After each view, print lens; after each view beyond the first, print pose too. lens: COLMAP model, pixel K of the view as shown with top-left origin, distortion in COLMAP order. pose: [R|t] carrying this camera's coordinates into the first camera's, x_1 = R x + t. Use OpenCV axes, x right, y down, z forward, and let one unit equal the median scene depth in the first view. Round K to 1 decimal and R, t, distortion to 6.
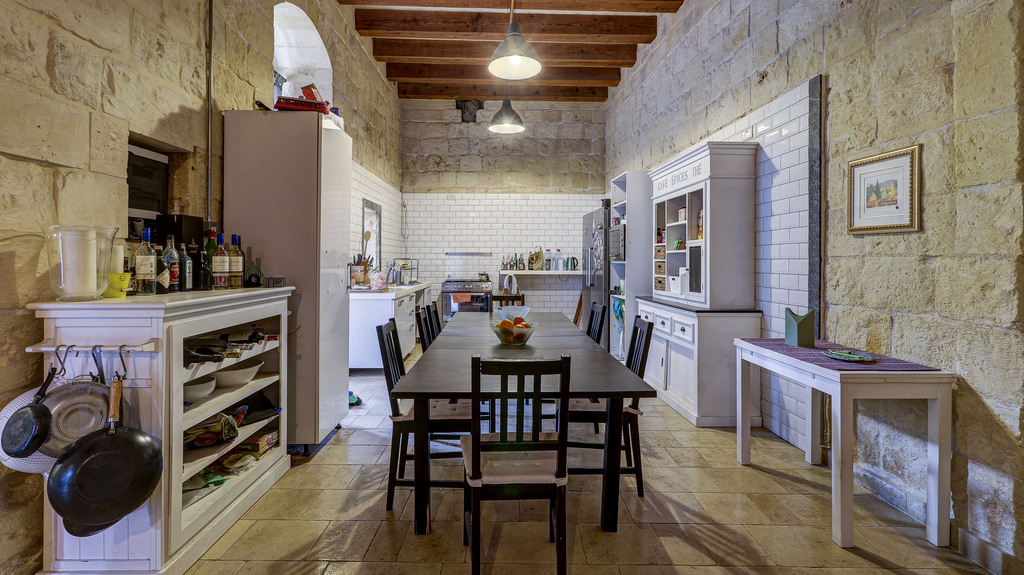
lens RADIAL K [[471.7, 0, 509.3], [0, 471.7, 255.7], [0, 0, 1]] dist [-0.001109, -0.000502]
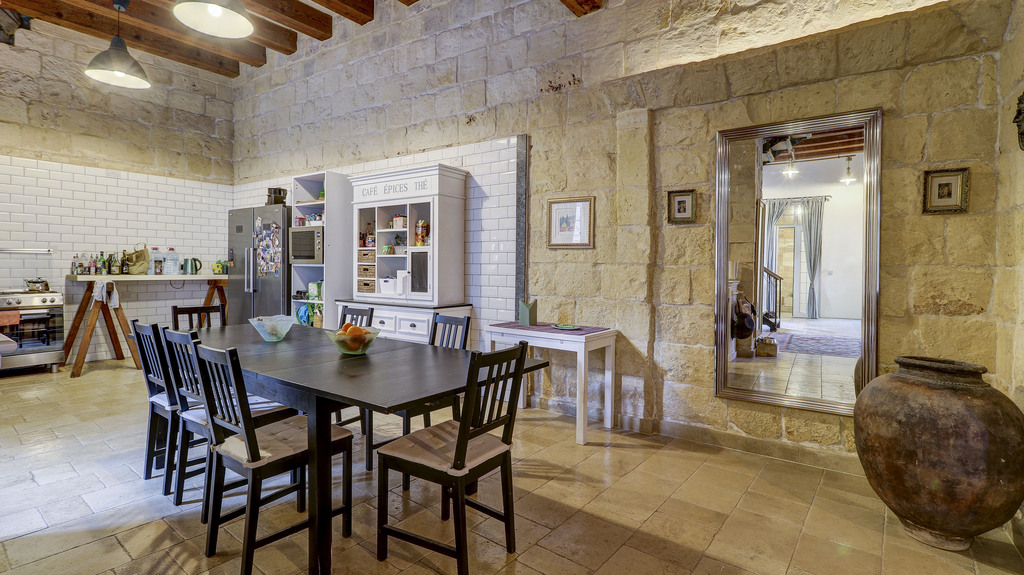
lens RADIAL K [[487.6, 0, 511.0], [0, 487.6, 266.7], [0, 0, 1]] dist [0.002708, 0.000175]
pose [[0.607160, 0.004485, 0.794567, -0.433782], [-0.017507, 0.999817, 0.007735, 0.003101], [-0.794387, -0.018607, 0.607128, 0.112997]]
